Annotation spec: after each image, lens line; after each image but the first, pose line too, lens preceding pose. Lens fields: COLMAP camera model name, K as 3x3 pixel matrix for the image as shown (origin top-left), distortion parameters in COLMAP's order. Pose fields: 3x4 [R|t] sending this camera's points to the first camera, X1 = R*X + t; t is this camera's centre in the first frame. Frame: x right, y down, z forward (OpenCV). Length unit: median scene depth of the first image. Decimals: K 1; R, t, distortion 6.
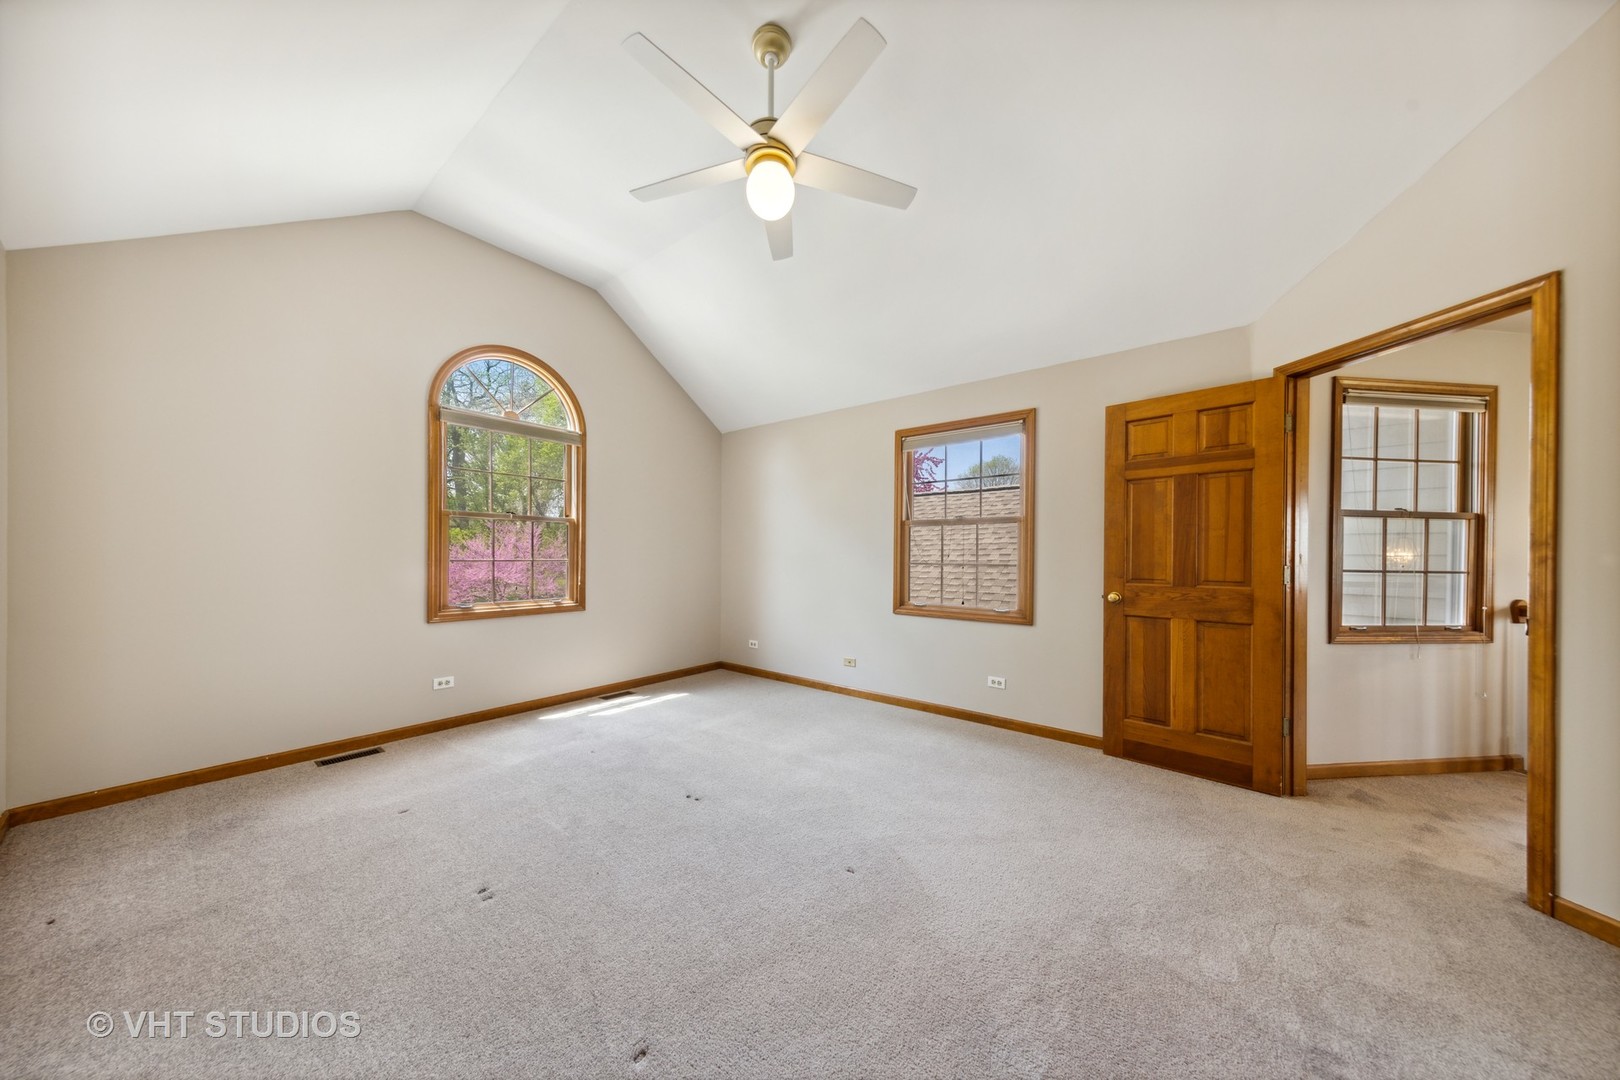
lens RADIAL K [[514.0, 0, 798.3], [0, 514.0, 561.1], [0, 0, 1]] dist [0.007766, -0.000083]
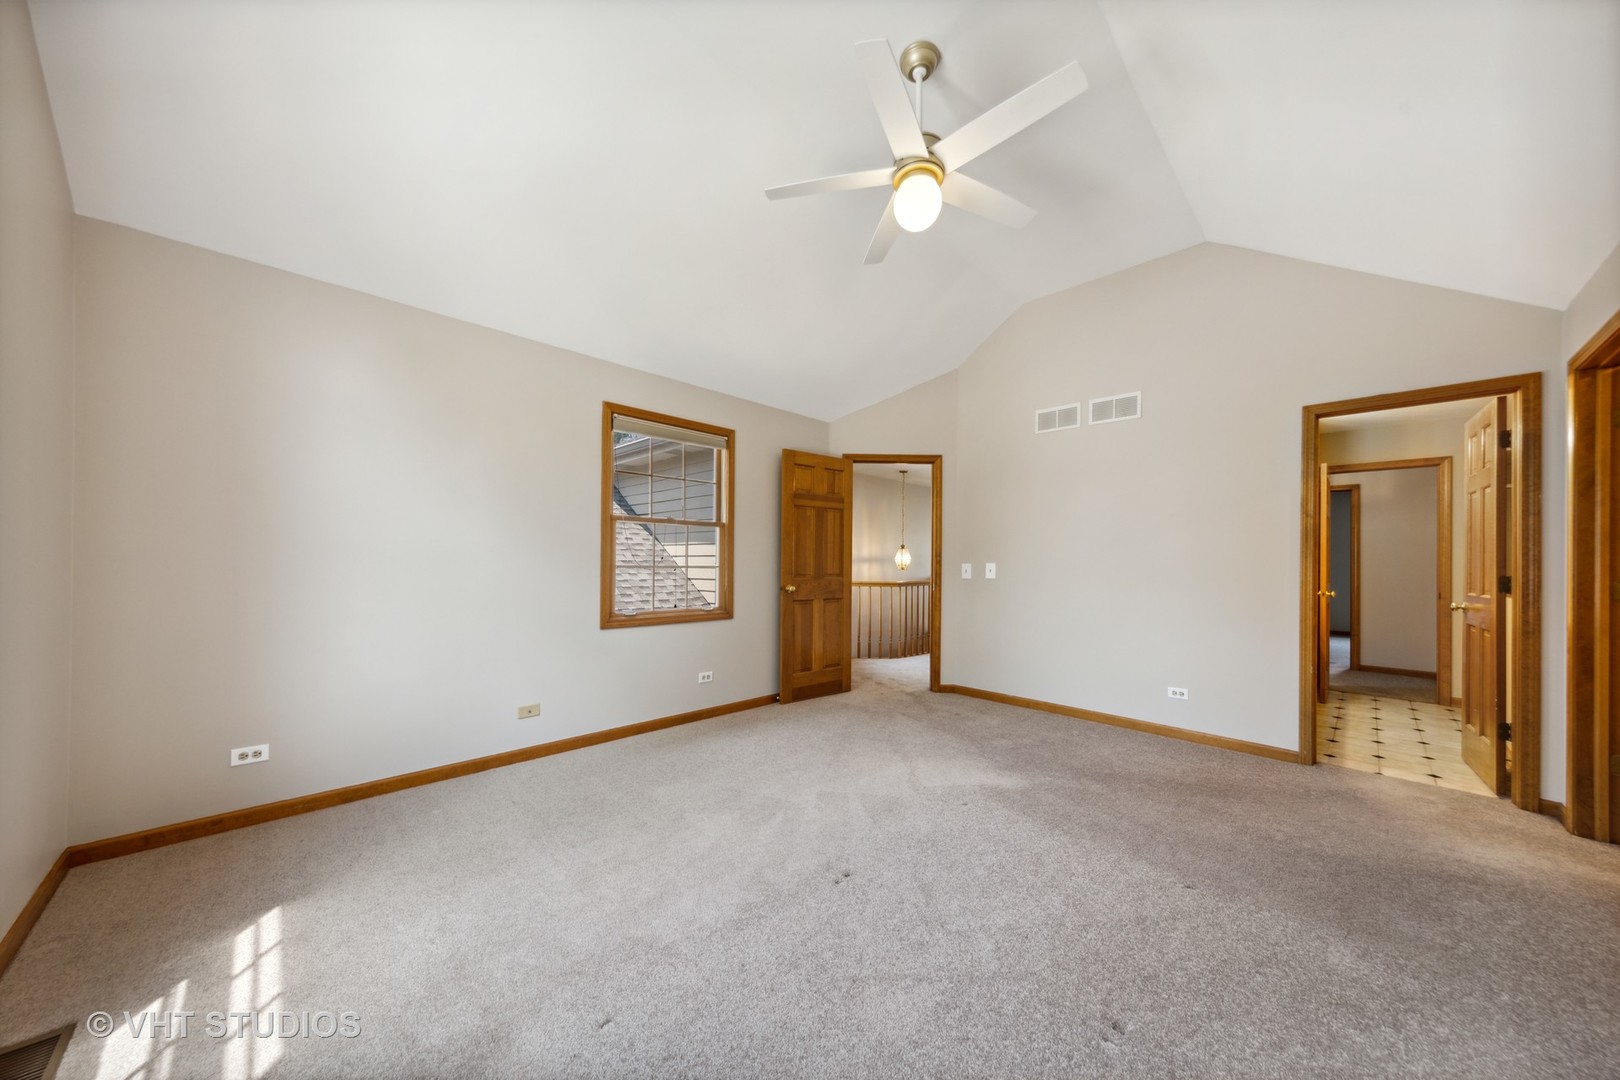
lens RADIAL K [[543.8, 0, 807.8], [0, 543.8, 562.0], [0, 0, 1]] dist [0.014498, -0.000039]
pose [[0.114528, -0.006717, 0.993397, -0.875704], [-0.000558, 0.999977, 0.006826, -0.011771], [-0.993420, -0.001336, 0.114521, 0.826763]]
